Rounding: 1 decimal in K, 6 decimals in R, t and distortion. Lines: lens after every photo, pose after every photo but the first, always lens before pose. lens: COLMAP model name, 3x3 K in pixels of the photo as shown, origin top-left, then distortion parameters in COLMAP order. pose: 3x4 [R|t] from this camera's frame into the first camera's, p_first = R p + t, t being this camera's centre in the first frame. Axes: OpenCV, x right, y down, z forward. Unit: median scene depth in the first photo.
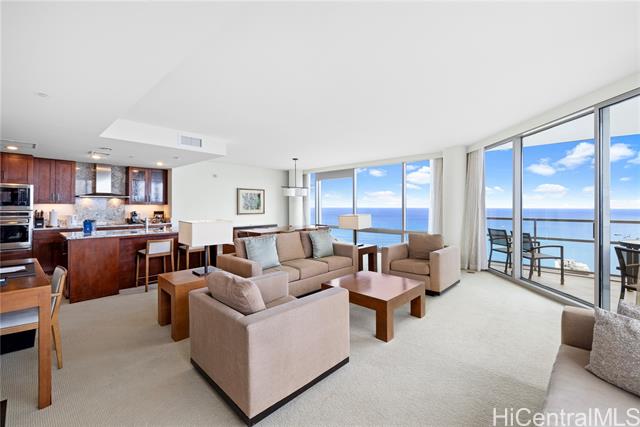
lens RADIAL K [[266.7, 0, 320.6], [0, 266.7, 210.3], [0, 0, 1]] dist [0.000637, -0.000037]
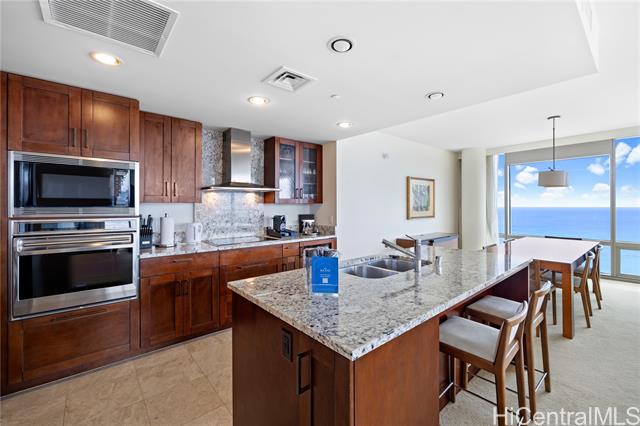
lens RADIAL K [[266.7, 0, 319.3], [0, 266.7, 212.4], [0, 0, 1]] dist [0.000637, -0.000037]
pose [[0.985580, 0.006790, -0.169072, -0.513451], [-0.003945, 0.999845, 0.017161, -0.012727], [0.169162, -0.016246, 0.985454, 0.441199]]
